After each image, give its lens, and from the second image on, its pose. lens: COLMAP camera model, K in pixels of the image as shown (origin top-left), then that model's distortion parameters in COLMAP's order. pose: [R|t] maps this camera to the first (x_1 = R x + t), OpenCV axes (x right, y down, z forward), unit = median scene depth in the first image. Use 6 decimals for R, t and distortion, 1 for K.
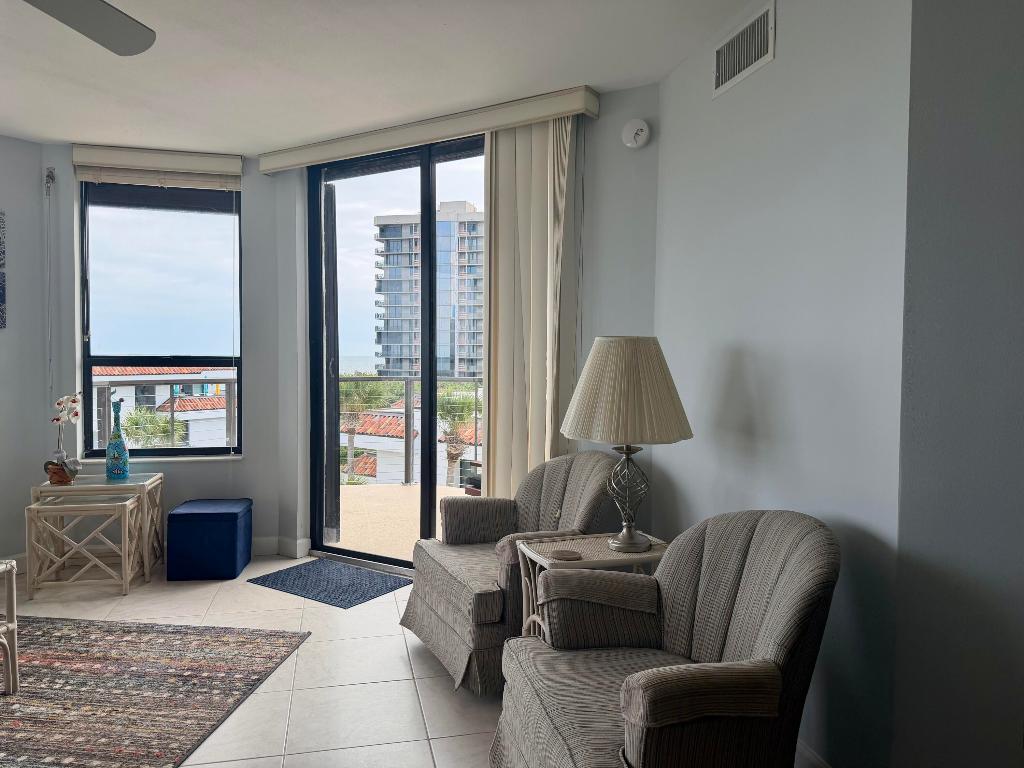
lens RADIAL K [[720.3, 0, 496.3], [0, 720.3, 382.0], [0, 0, 1]] dist [0.042616, -0.050693]
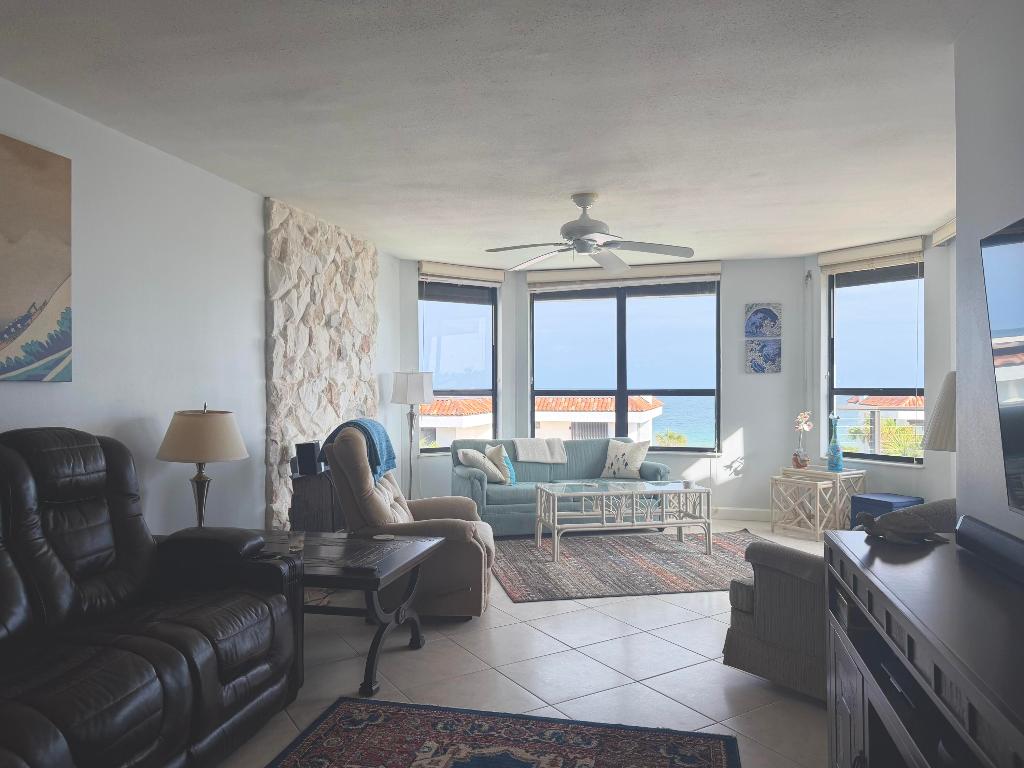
lens RADIAL K [[720.3, 0, 510.8], [0, 720.3, 383.5], [0, 0, 1]] dist [0.042616, -0.050693]
pose [[0.330523, -0.009950, -0.943746, 0.651125], [-0.030377, 0.999314, -0.021175, 0.006150], [0.943309, 0.035667, 0.329994, -0.128502]]
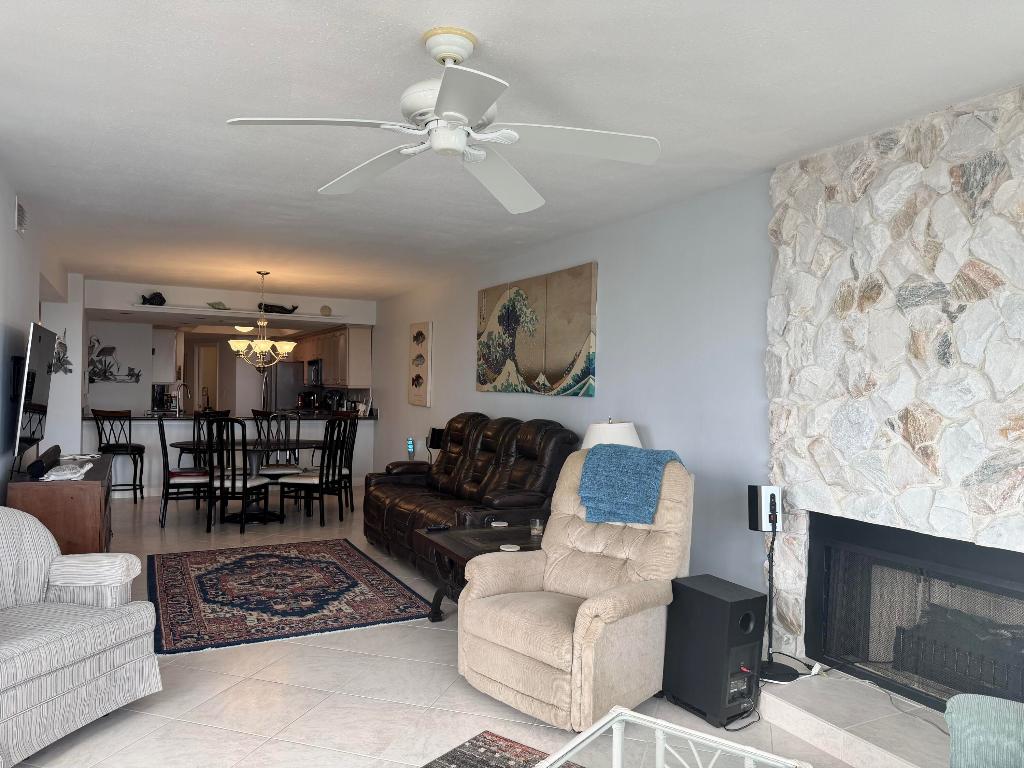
lens RADIAL K [[720.3, 0, 513.2], [0, 720.3, 383.7], [0, 0, 1]] dist [0.042616, -0.050693]
pose [[-0.869665, -0.013862, 0.493448, -0.609296], [0.003175, 0.999428, 0.033673, -0.057341], [-0.493632, 0.030851, -0.869123, 0.758416]]
